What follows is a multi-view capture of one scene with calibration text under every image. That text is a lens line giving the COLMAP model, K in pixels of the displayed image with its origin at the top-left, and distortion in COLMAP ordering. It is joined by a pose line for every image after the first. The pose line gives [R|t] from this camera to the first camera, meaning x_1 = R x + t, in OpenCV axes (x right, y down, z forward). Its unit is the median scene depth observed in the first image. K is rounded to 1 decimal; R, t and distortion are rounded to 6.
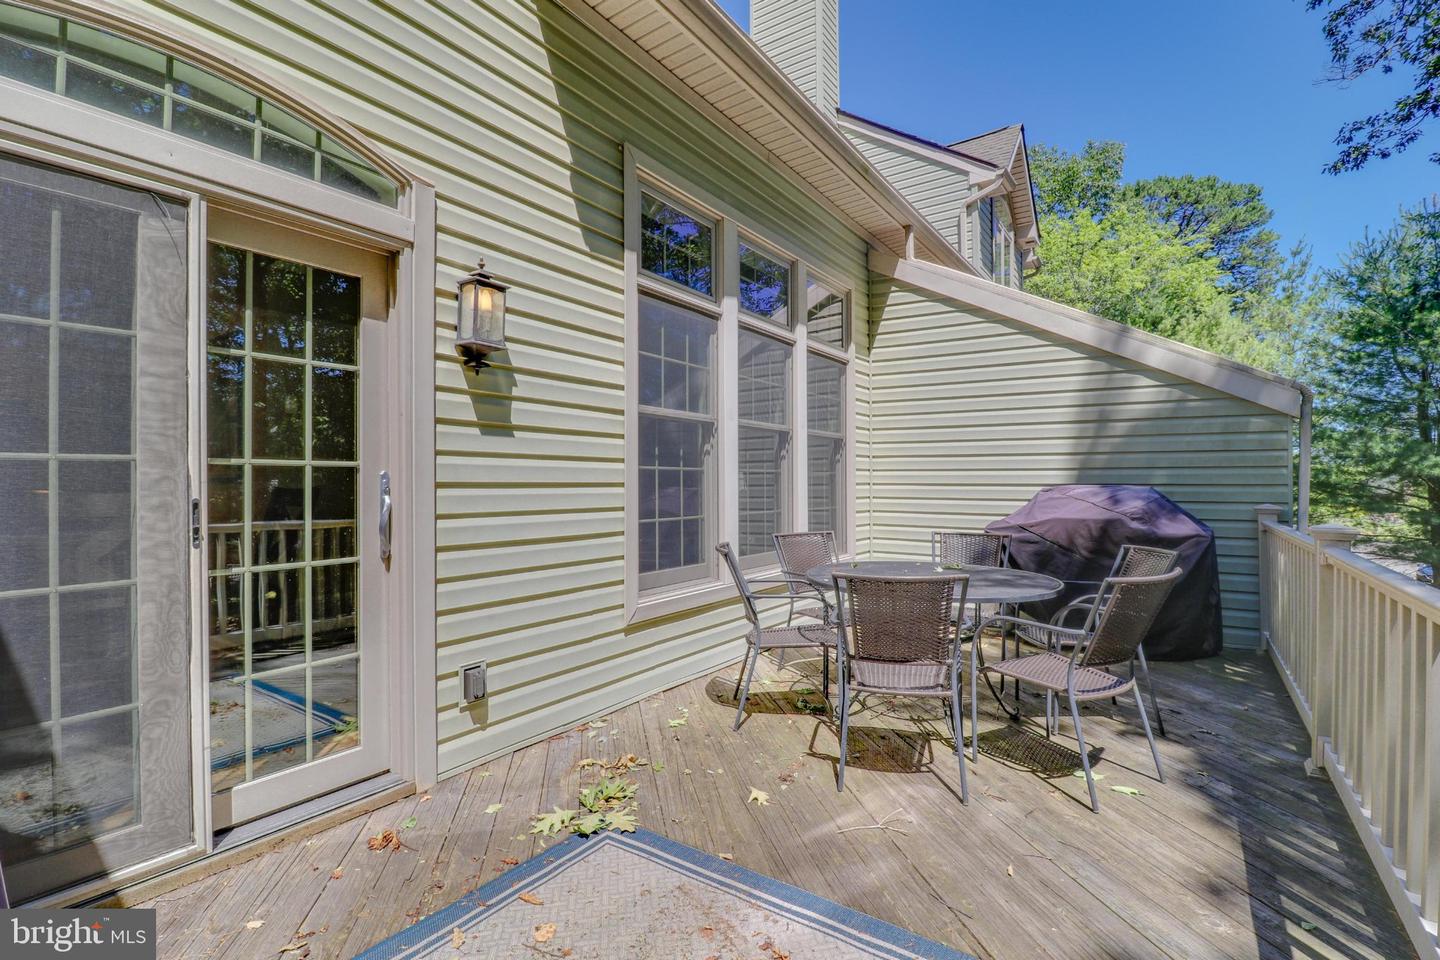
lens RADIAL K [[656.0, 0, 721.9], [0, 656.0, 482.3], [0, 0, 1]] dist [-0.007511, -0.007269]
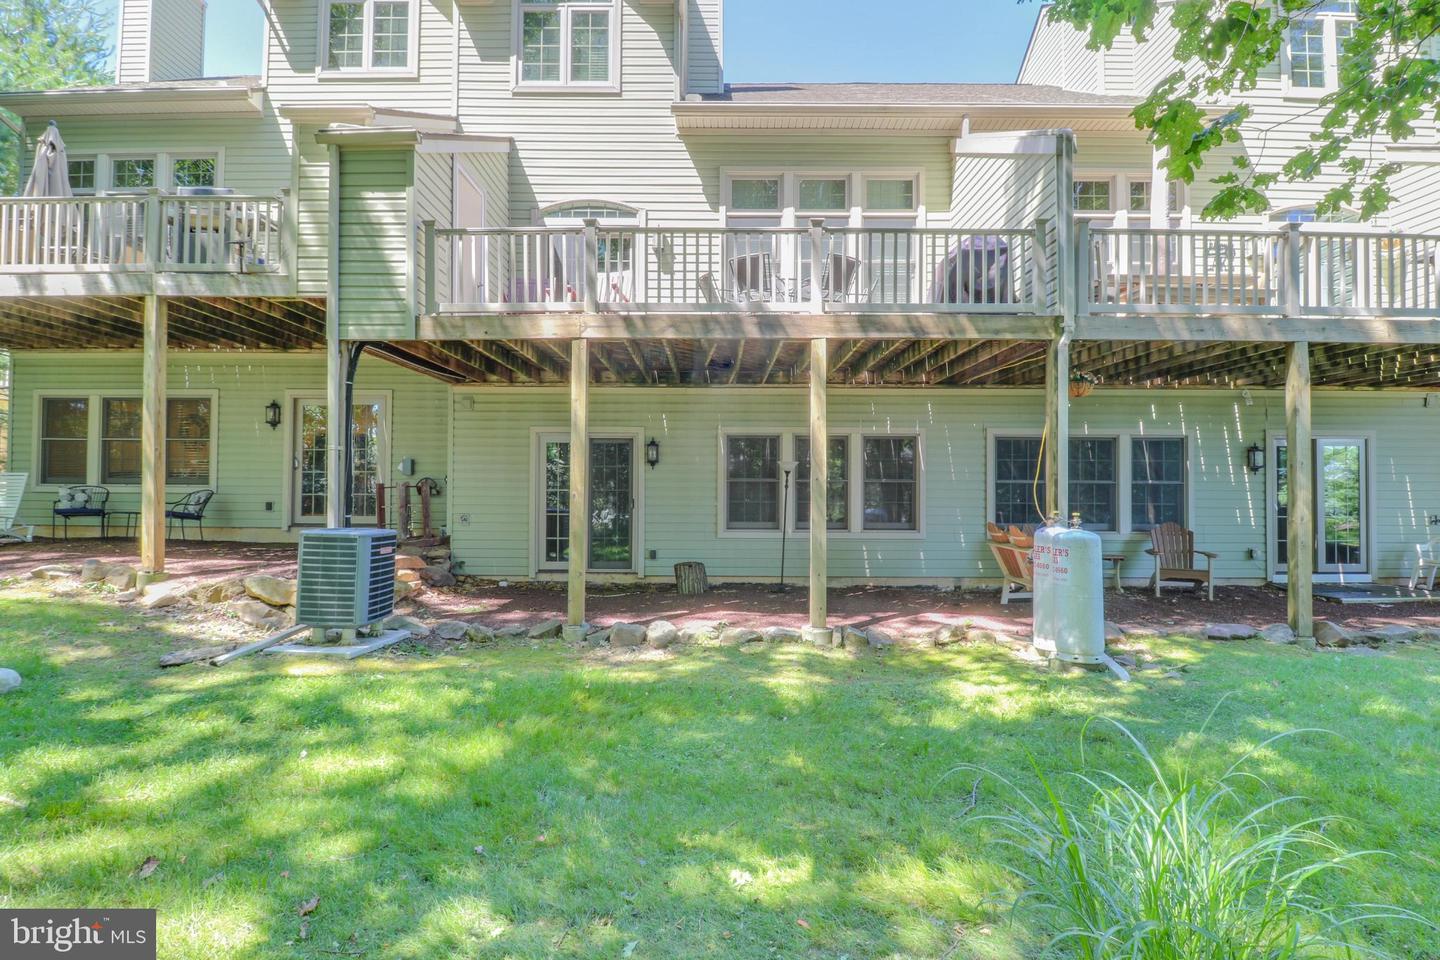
lens RADIAL K [[656.0, 0, 718.2], [0, 656.0, 480.2], [0, 0, 1]] dist [-0.007511, -0.007269]
pose [[0.567706, -0.006568, -0.823205, 1.730026], [-0.002411, 0.999951, -0.009641, 0.686384], [0.823228, 0.007458, 0.567662, -0.482303]]
